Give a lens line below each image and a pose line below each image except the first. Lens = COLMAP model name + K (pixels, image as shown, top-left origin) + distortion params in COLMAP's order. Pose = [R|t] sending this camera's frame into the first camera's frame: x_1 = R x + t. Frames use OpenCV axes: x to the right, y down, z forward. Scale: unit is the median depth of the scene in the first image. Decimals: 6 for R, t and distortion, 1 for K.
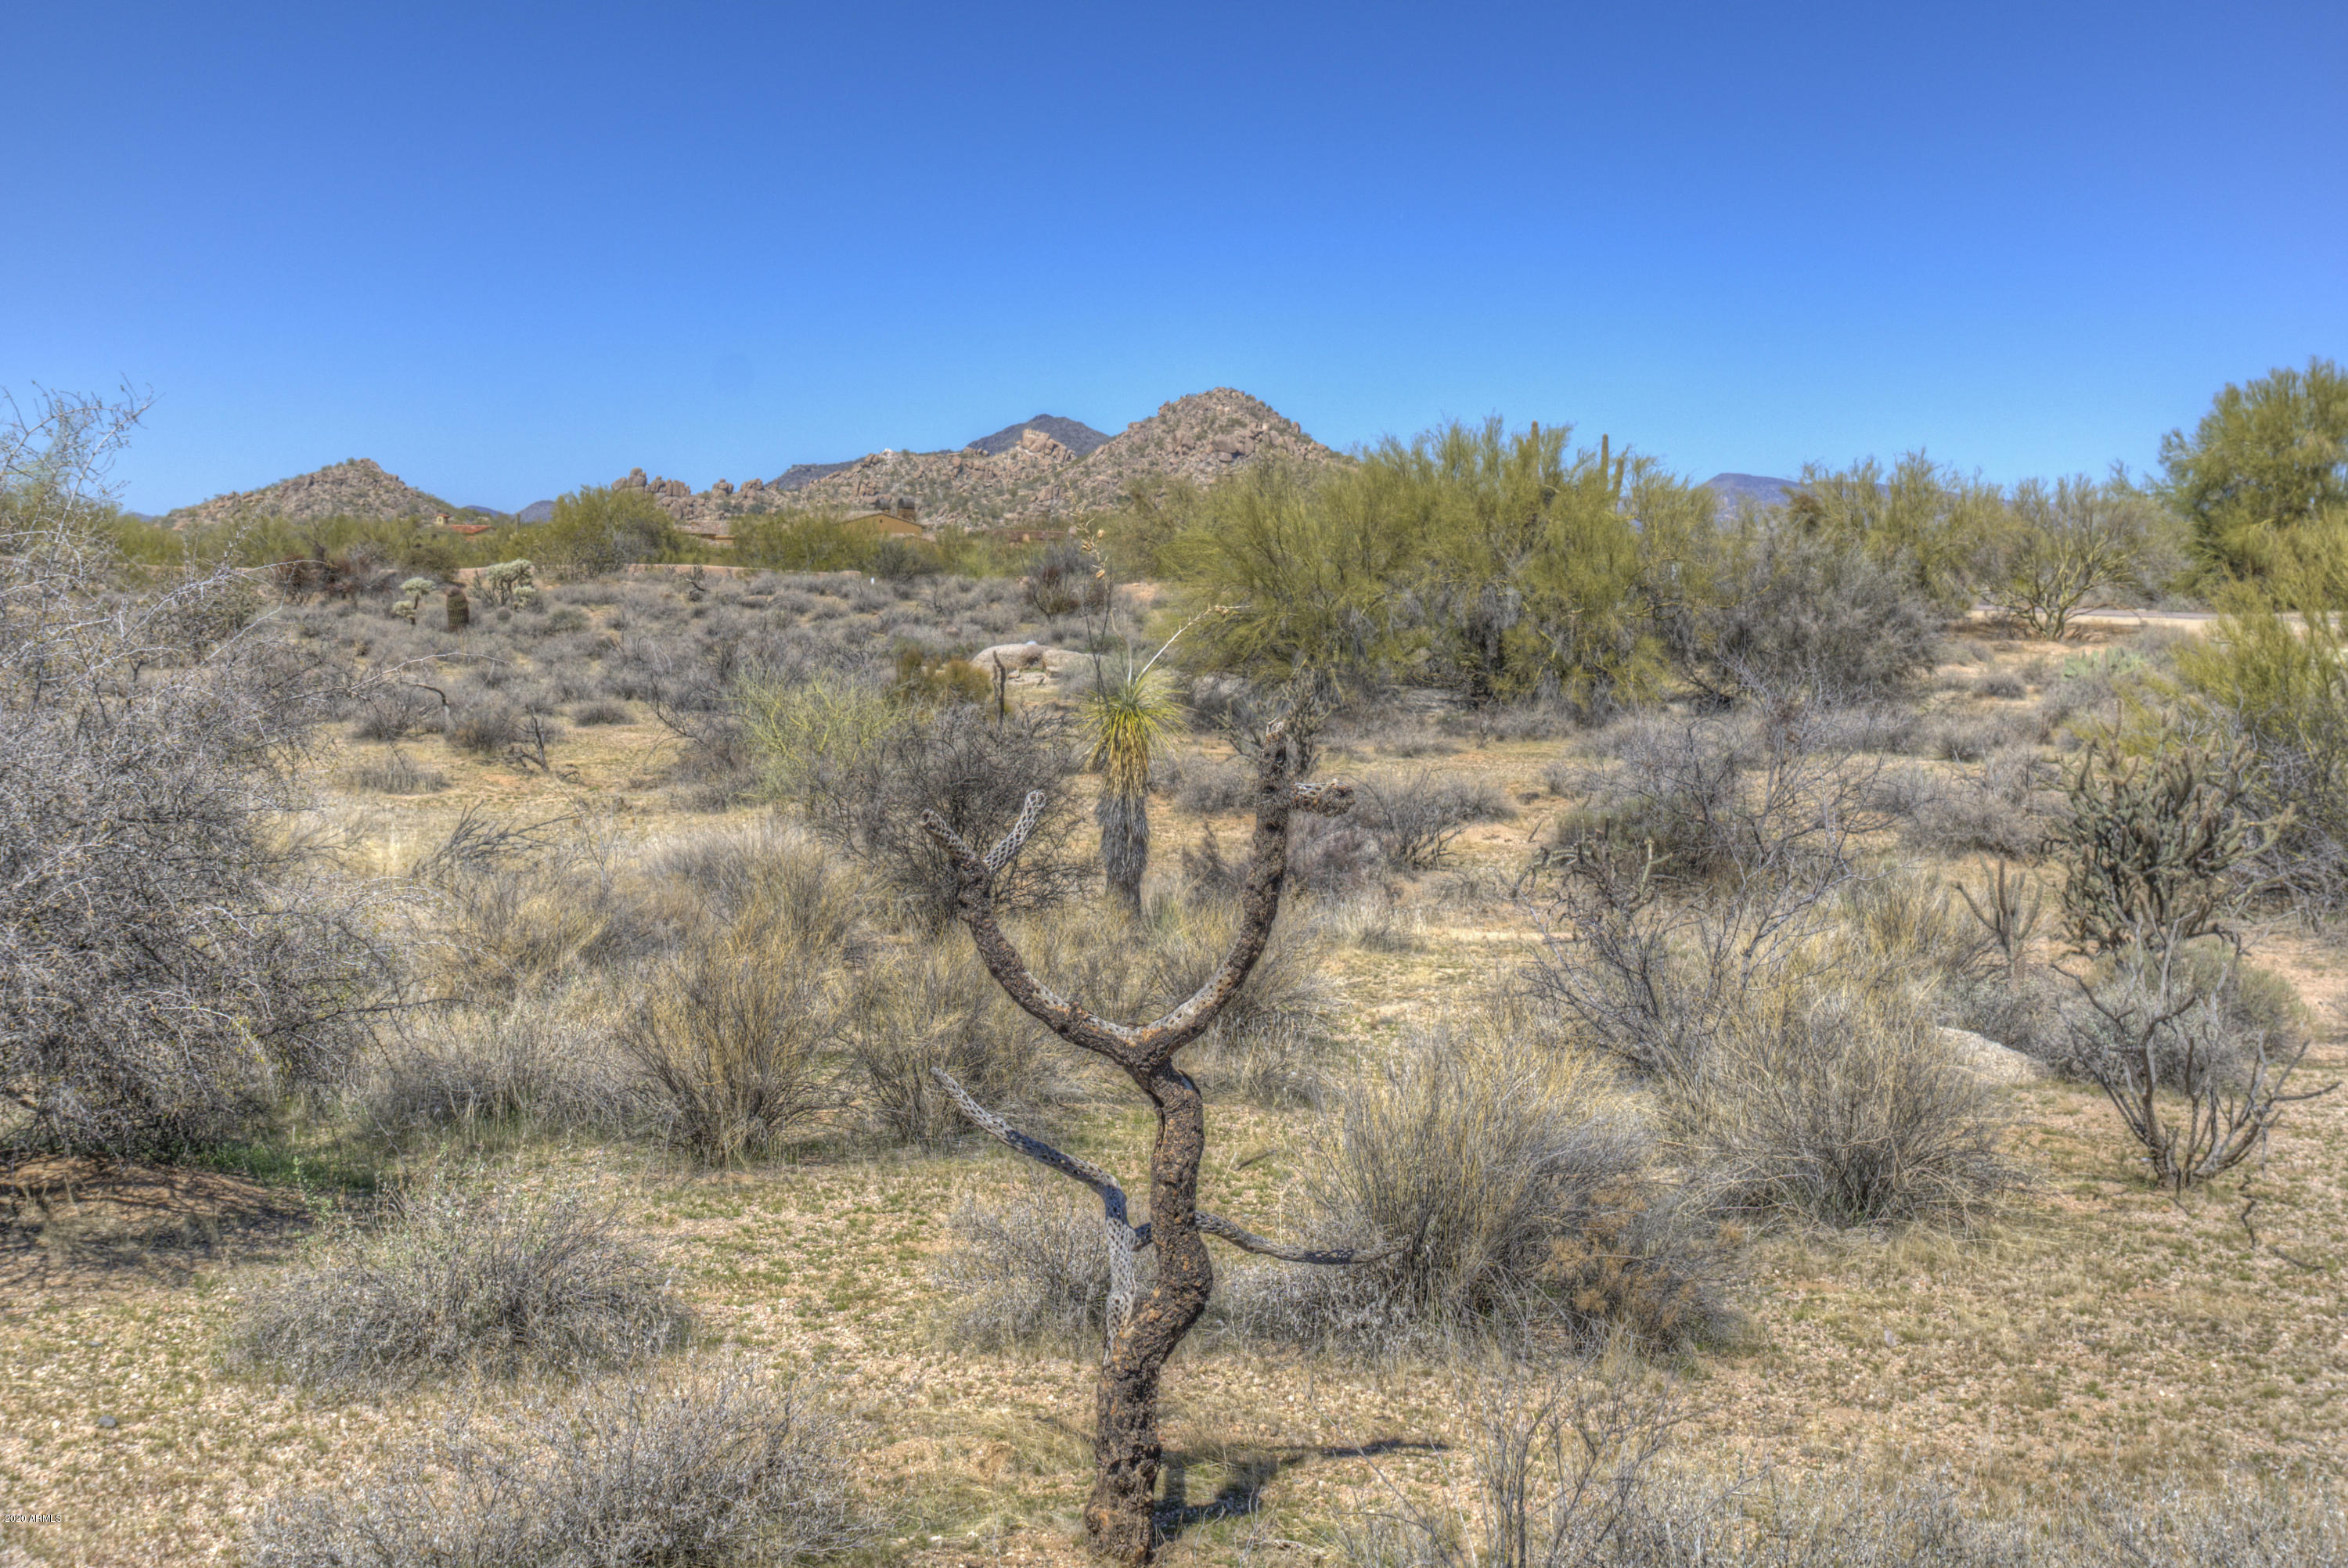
lens RADIAL K [[2642.0, 0, 1160.3], [0, 2642.0, 781.9], [0, 0, 1]] dist [0.045857, 0.000000]
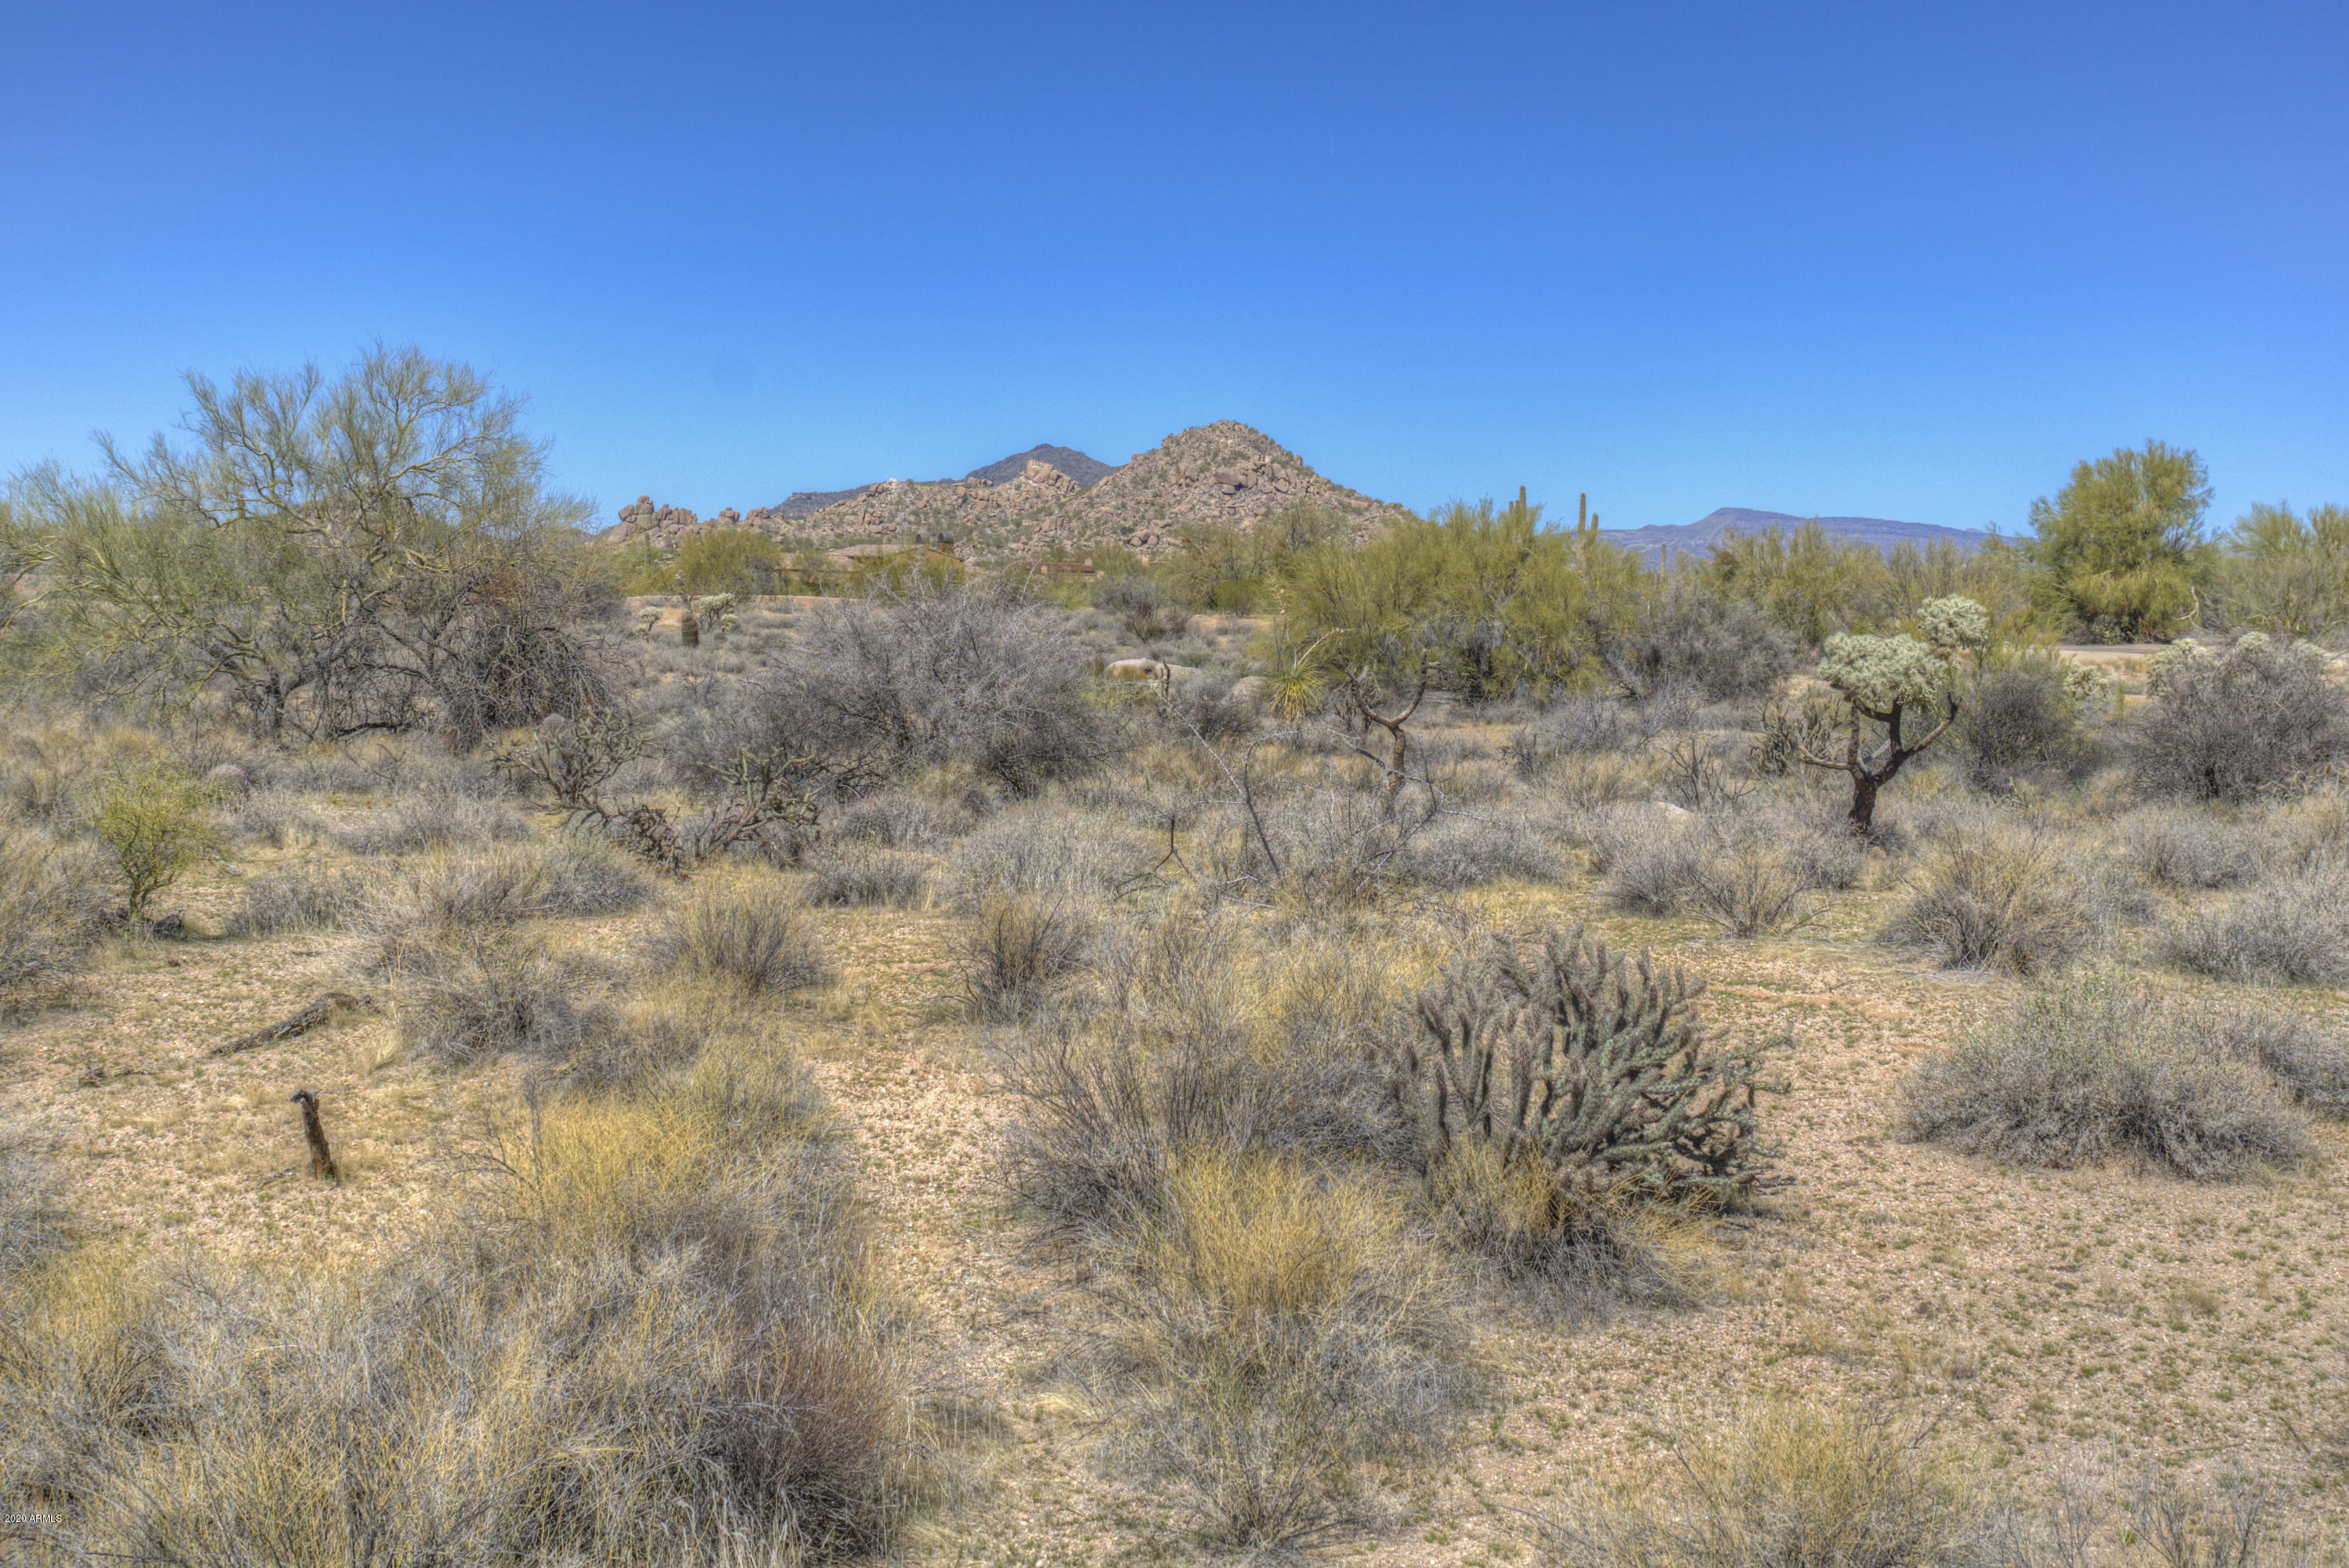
lens RADIAL K [[2643.2, 0, 1160.5], [0, 2643.2, 798.6], [0, 0, 1]] dist [0.045857, 0.000000]
pose [[0.999973, 0.007358, 0.000631, -0.036452], [-0.007355, 0.999959, -0.005257, 0.023267], [-0.000669, 0.005252, 0.999986, -0.315464]]
